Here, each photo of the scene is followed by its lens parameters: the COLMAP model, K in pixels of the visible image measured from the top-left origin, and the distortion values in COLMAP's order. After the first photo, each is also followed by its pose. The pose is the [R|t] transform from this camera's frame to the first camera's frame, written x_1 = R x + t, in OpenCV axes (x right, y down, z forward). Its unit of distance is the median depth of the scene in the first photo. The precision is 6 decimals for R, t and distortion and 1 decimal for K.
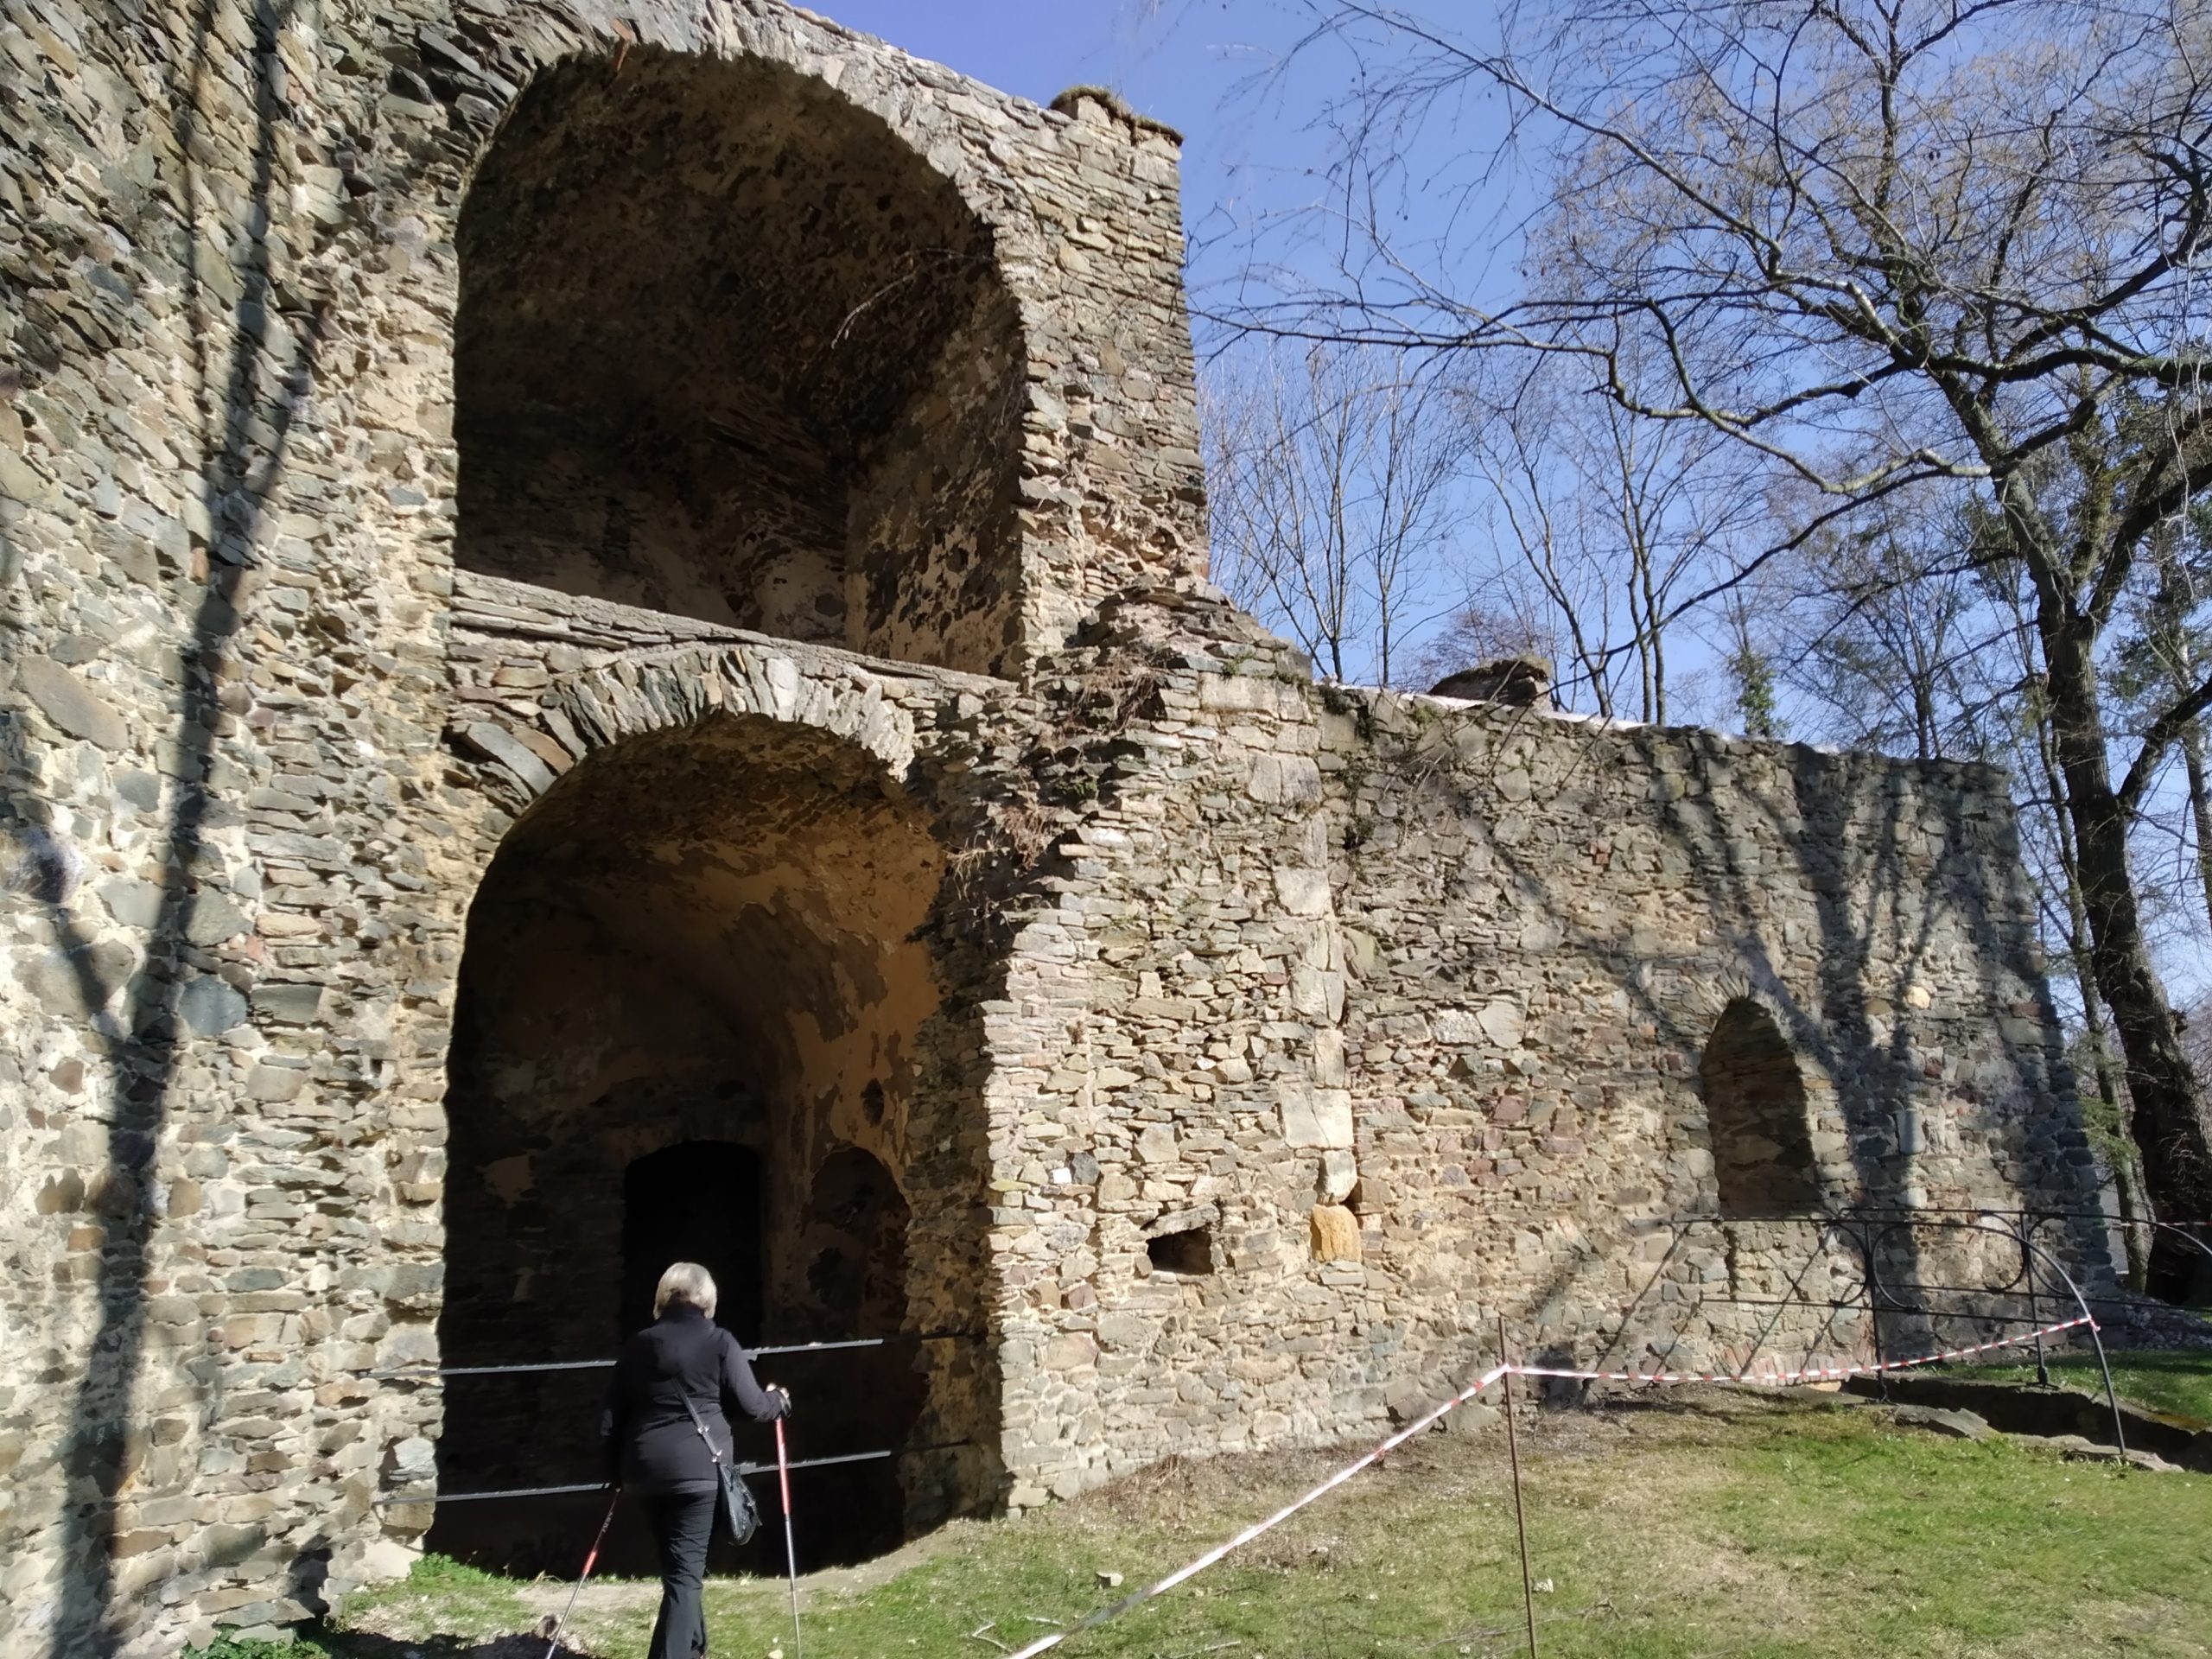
lens RADIAL K [[1630.4, 0, 1120.0], [0, 1630.4, 832.0], [0, 0, 1]] dist [0.025057, -0.059599]
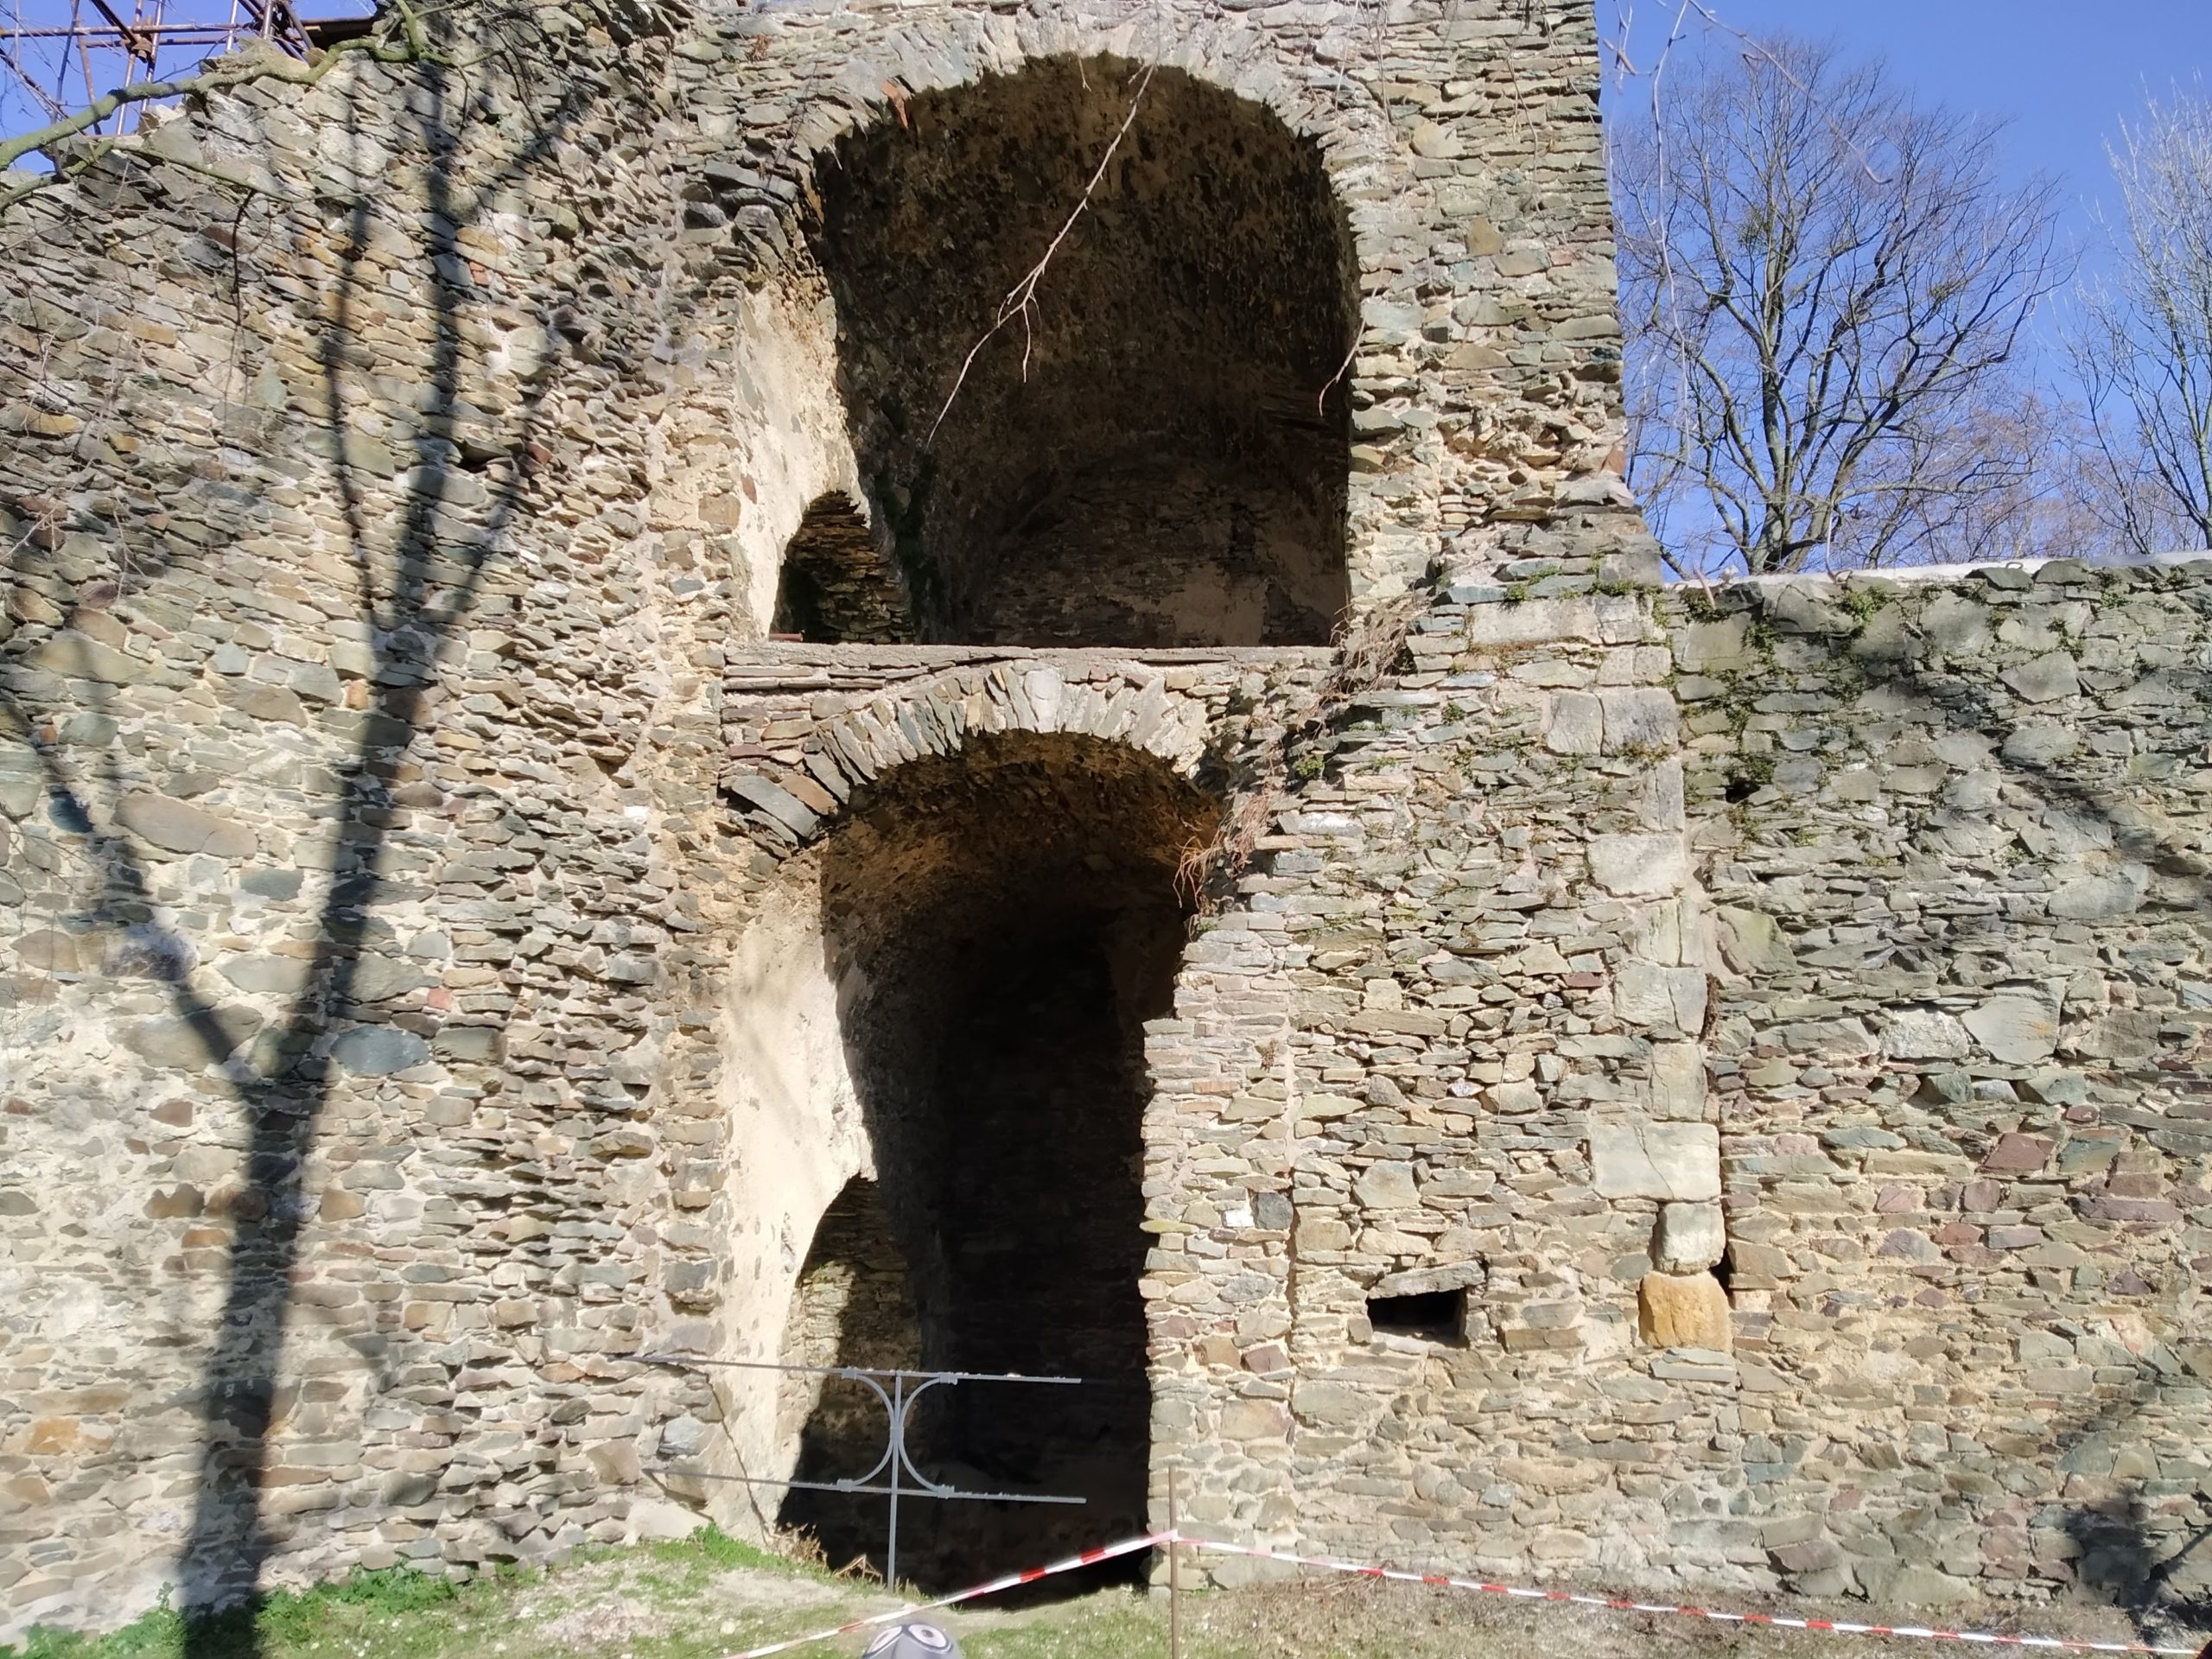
lens RADIAL K [[1630.4, 0, 1104.9], [0, 1630.4, 838.2], [0, 0, 1]] dist [0.025057, -0.059599]
pose [[0.770378, -0.080678, -0.632462, 0.440135], [0.096607, 0.995279, -0.009286, 0.007932], [0.630226, -0.053946, 0.774535, 0.263006]]
